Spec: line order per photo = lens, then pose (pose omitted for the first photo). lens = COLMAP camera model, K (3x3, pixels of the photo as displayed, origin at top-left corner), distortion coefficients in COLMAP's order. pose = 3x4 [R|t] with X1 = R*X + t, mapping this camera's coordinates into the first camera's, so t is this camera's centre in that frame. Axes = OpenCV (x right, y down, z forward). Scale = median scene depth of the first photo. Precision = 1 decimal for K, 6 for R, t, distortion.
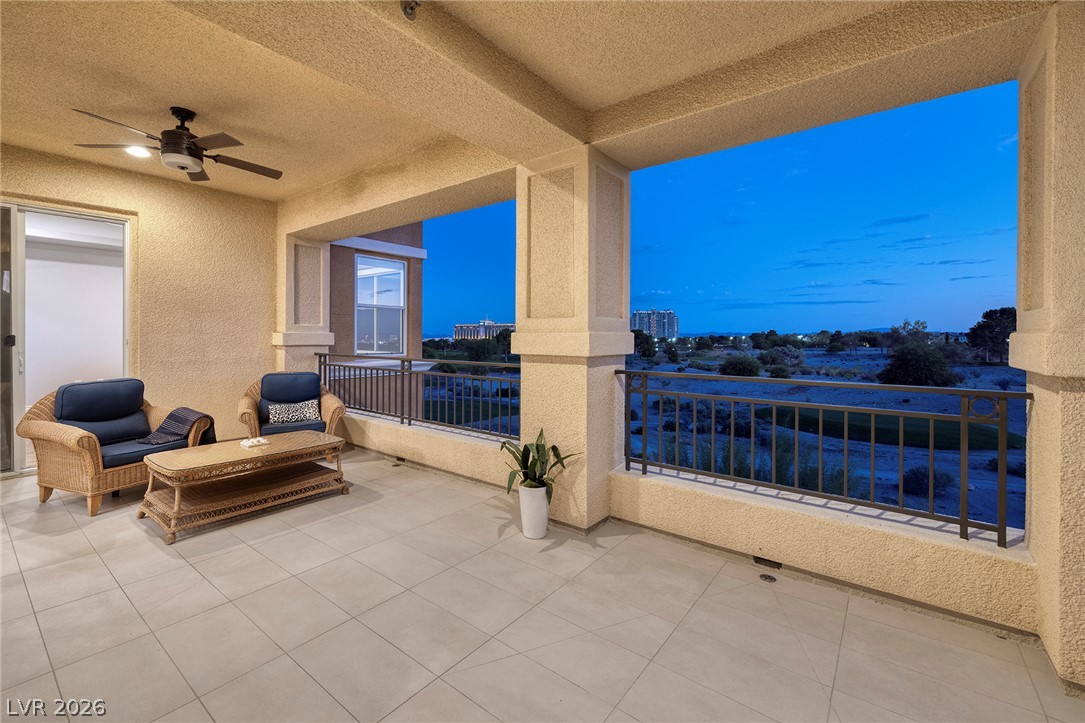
lens RADIAL K [[460.6, 0, 548.9], [0, 460.6, 336.1], [0, 0, 1]] dist [-0.000111, 0.000115]
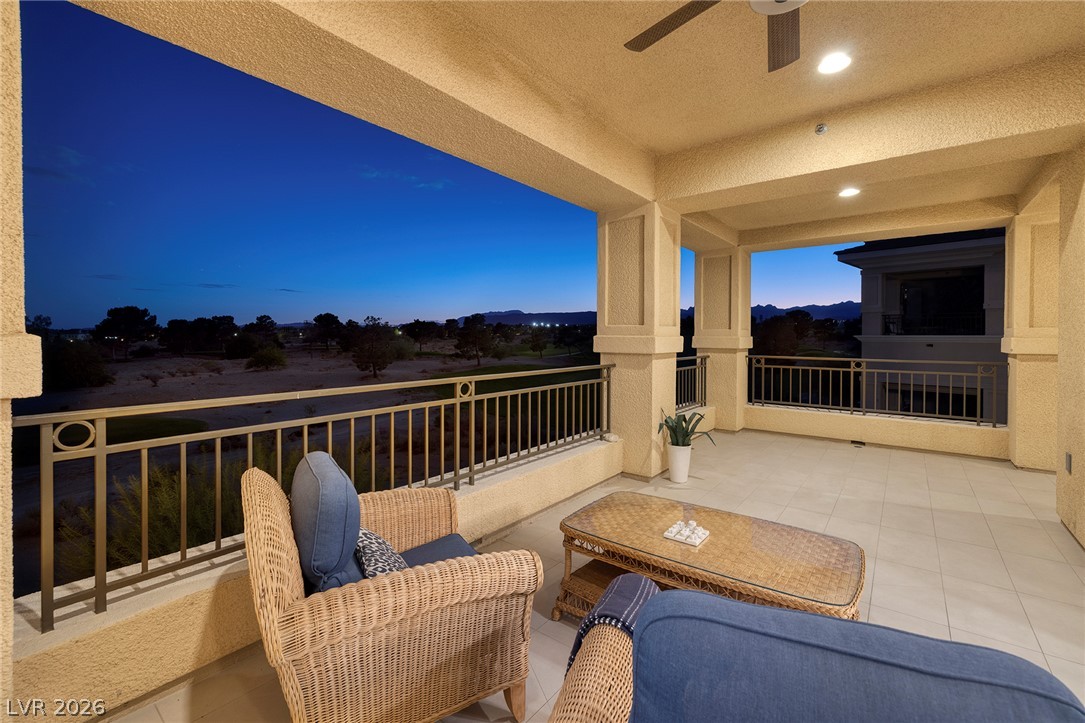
lens RADIAL K [[460.6, 0, 548.9], [0, 460.6, 336.1], [0, 0, 1]] dist [-0.000111, 0.000115]
pose [[0.012175, -0.005346, 0.999912, -1.092477], [-0.000783, 0.999985, 0.005356, -0.011971], [-0.999926, -0.000848, 0.012171, 1.053235]]
